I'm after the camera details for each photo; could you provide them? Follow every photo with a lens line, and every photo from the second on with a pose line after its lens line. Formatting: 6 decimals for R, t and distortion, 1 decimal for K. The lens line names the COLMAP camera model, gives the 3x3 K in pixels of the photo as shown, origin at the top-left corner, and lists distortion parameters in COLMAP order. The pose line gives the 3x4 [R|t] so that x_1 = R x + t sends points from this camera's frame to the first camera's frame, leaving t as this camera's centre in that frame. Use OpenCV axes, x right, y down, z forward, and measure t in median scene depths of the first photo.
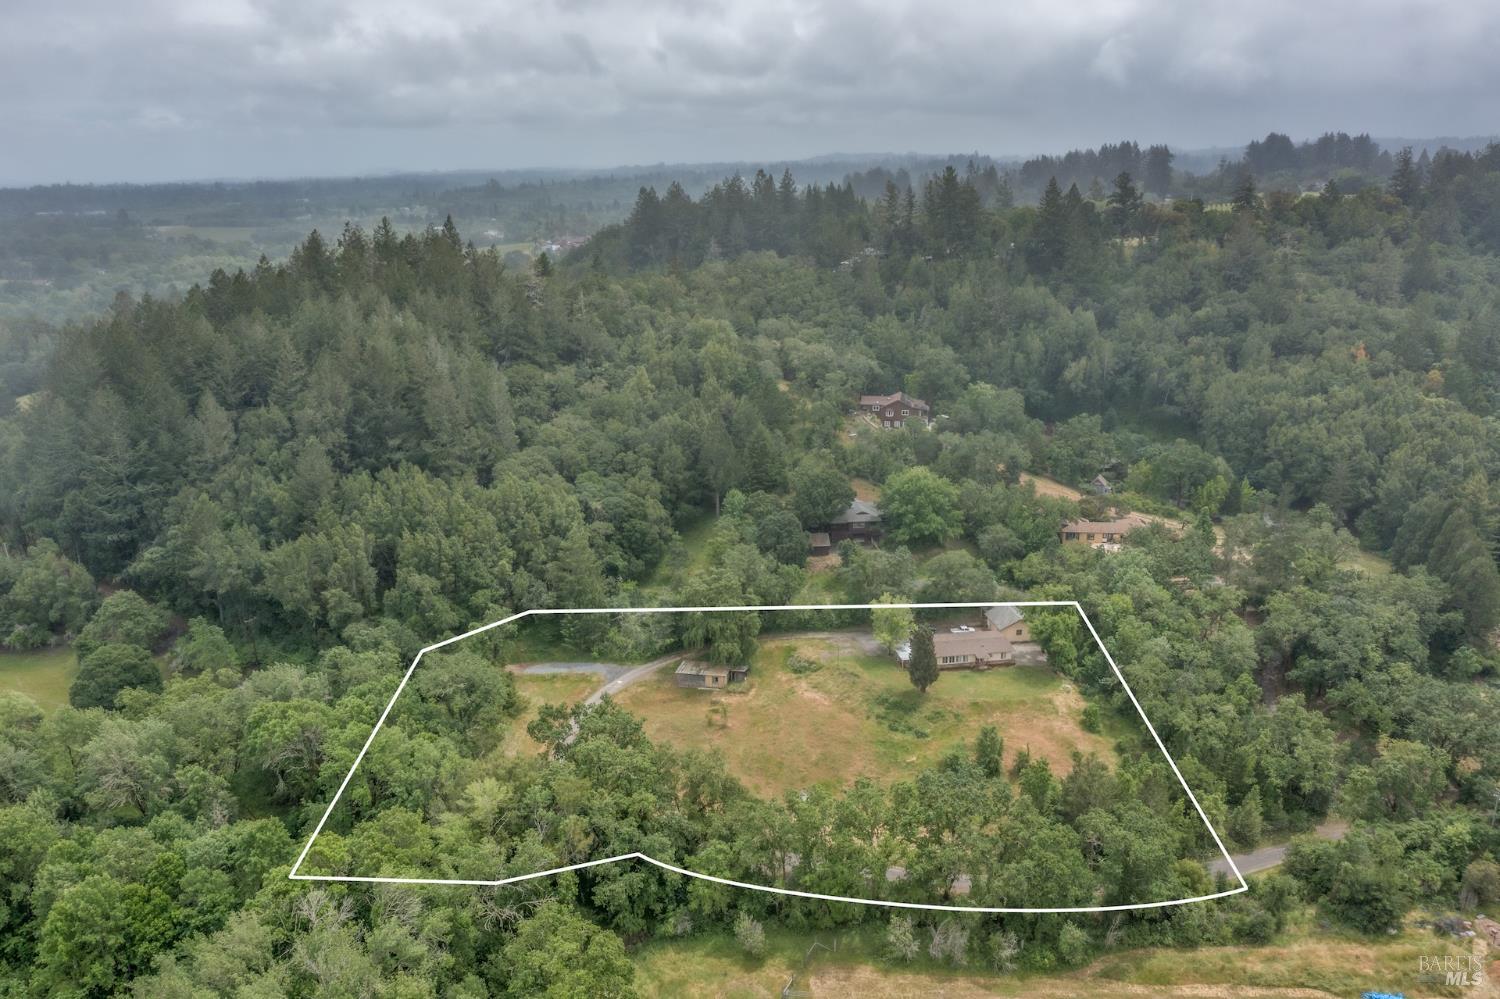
lens RADIAL K [[1191.1, 0, 748.8], [0, 1191.1, 503.5], [0, 0, 1]] dist [-0.012352, -0.005053]
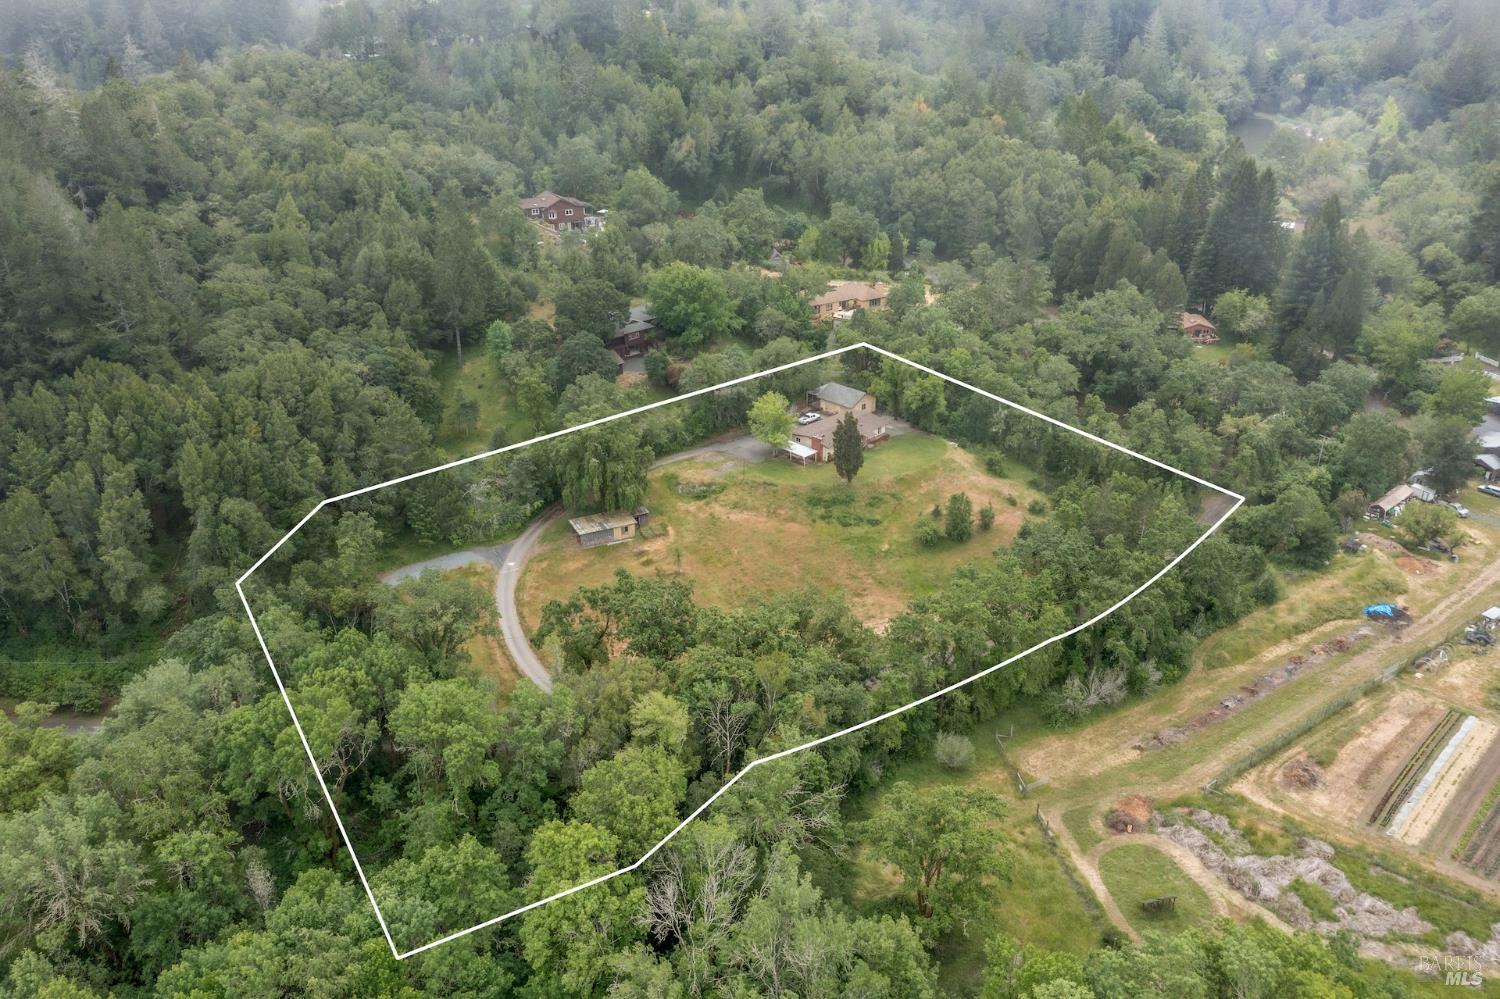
lens RADIAL K [[1191.1, 0, 756.6], [0, 1191.1, 506.4], [0, 0, 1]] dist [-0.012352, -0.005053]
pose [[0.815203, -0.251632, 0.521656, -0.384675], [0.165240, 0.964301, 0.206927, -0.032914], [-0.555103, -0.082490, 0.827681, 0.208320]]
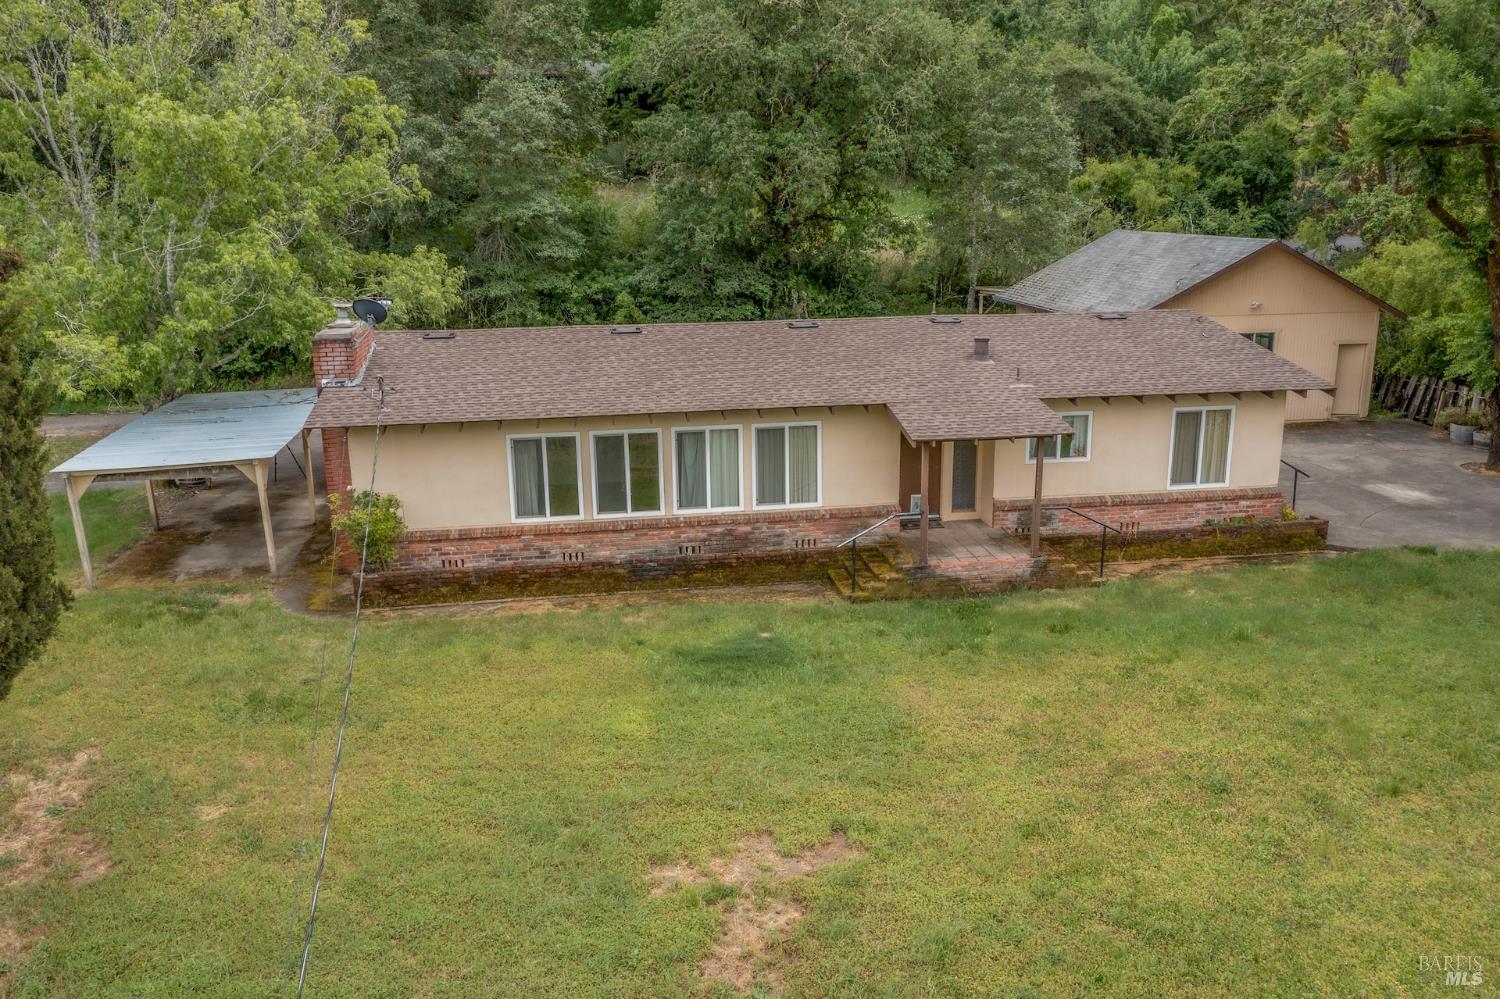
lens RADIAL K [[1191.1, 0, 748.6], [0, 1191.1, 497.8], [0, 0, 1]] dist [-0.012352, -0.005053]
pose [[0.999932, 0.002345, -0.011400, 0.168504], [-0.002555, 0.999827, -0.018440, 0.125547], [0.011355, 0.018468, 0.999765, 0.850499]]
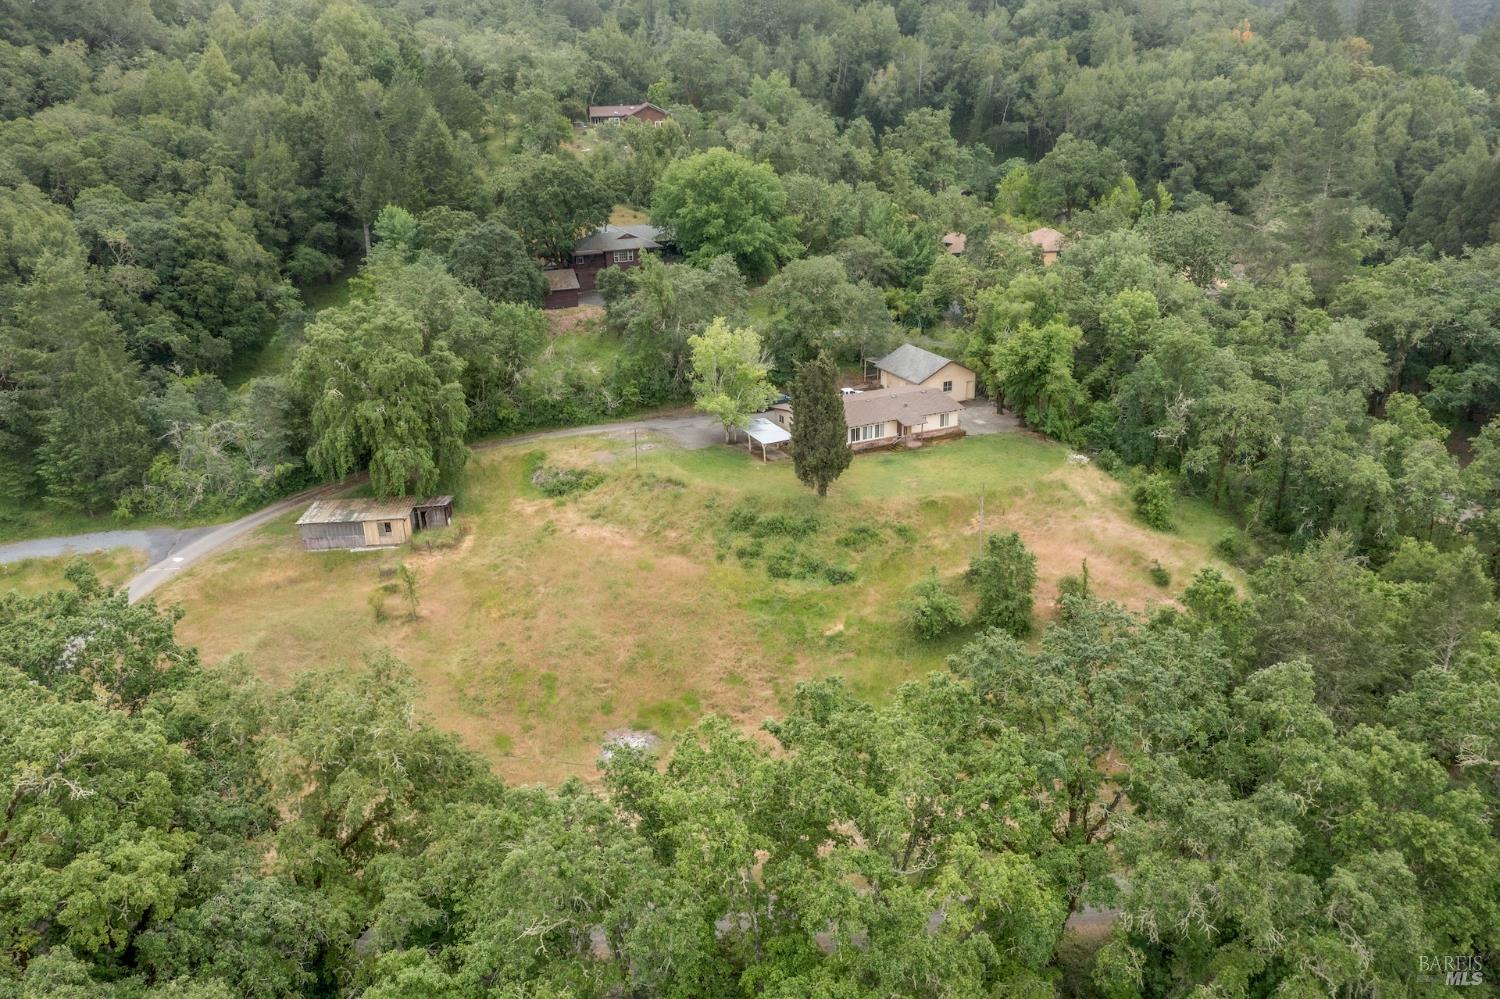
lens RADIAL K [[1191.1, 0, 757.4], [0, 1191.1, 496.5], [0, 0, 1]] dist [-0.012352, -0.005053]
pose [[0.962382, -0.105176, 0.250518, -0.002514], [0.086872, 0.992750, 0.083068, 0.103687], [-0.257439, -0.058180, 0.964542, 0.476618]]
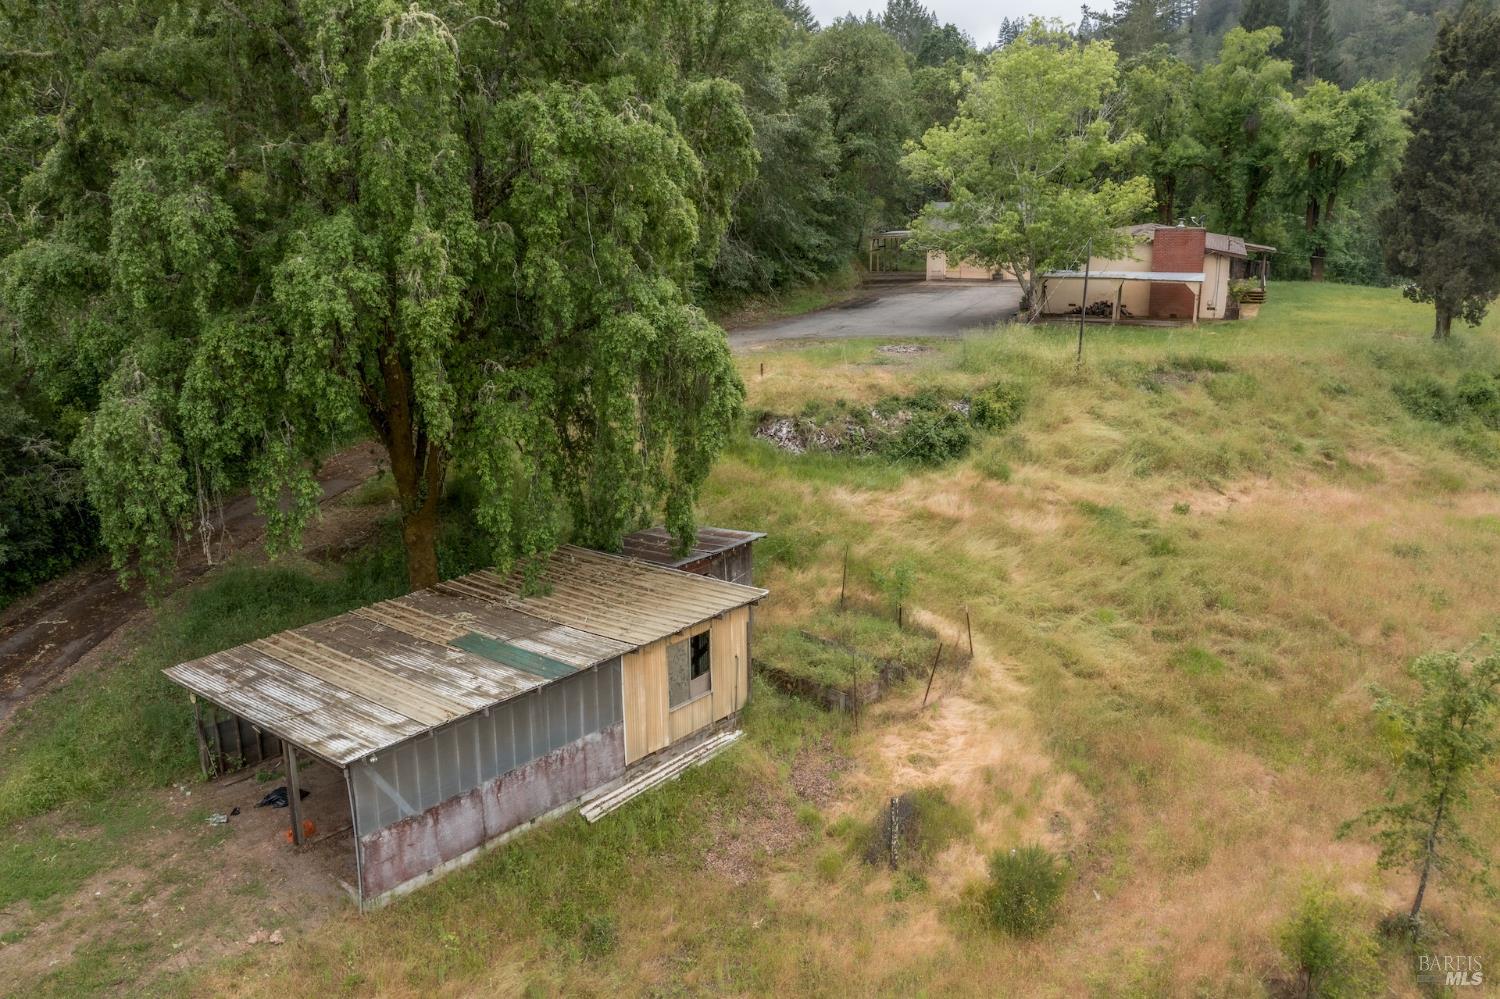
lens RADIAL K [[1191.1, 0, 747.7], [0, 1191.1, 499.5], [0, 0, 1]] dist [-0.012352, -0.005053]
pose [[0.499302, -0.217242, 0.838751, -0.108057], [0.244156, 0.964104, 0.104365, 0.117990], [-0.831315, 0.152677, 0.534420, 0.891396]]
